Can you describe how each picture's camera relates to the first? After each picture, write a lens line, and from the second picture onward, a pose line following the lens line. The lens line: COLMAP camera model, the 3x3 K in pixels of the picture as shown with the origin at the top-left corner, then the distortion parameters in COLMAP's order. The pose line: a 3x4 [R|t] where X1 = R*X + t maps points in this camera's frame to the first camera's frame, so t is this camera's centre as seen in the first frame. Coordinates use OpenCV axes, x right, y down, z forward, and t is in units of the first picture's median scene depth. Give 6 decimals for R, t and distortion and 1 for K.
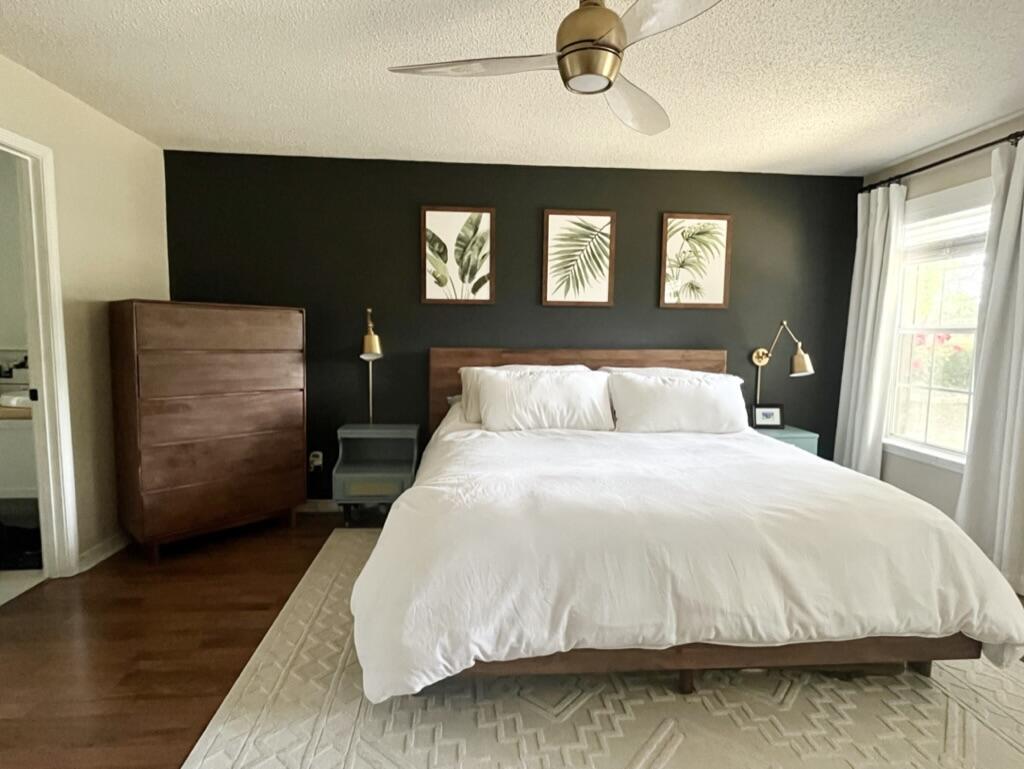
lens RADIAL K [[534.9, 0, 511.0], [0, 534.9, 385.1], [0, 0, 1]] dist [-0.002770, -0.002109]
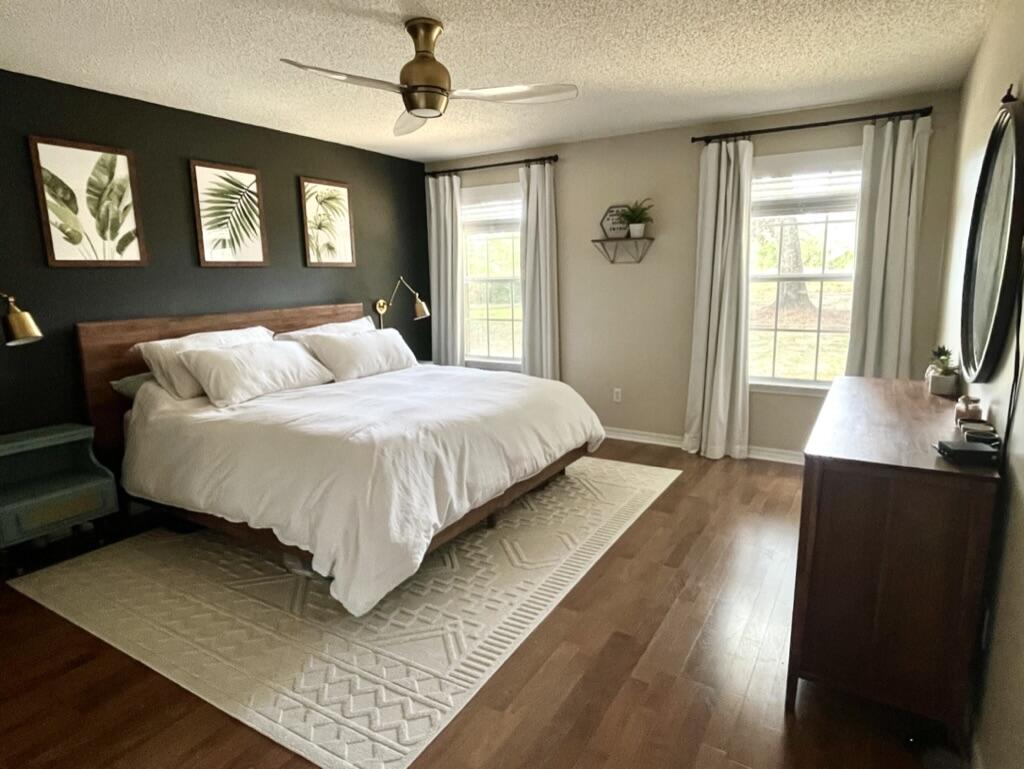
lens RADIAL K [[597.3, 0, 516.6], [0, 597.3, 386.2], [0, 0, 1]] dist [0.000909, -0.002180]
pose [[0.575004, -0.174982, 0.799219, -0.494264], [0.110685, 0.984518, 0.135918, -0.026741], [-0.810629, 0.010308, 0.585470, -0.036529]]
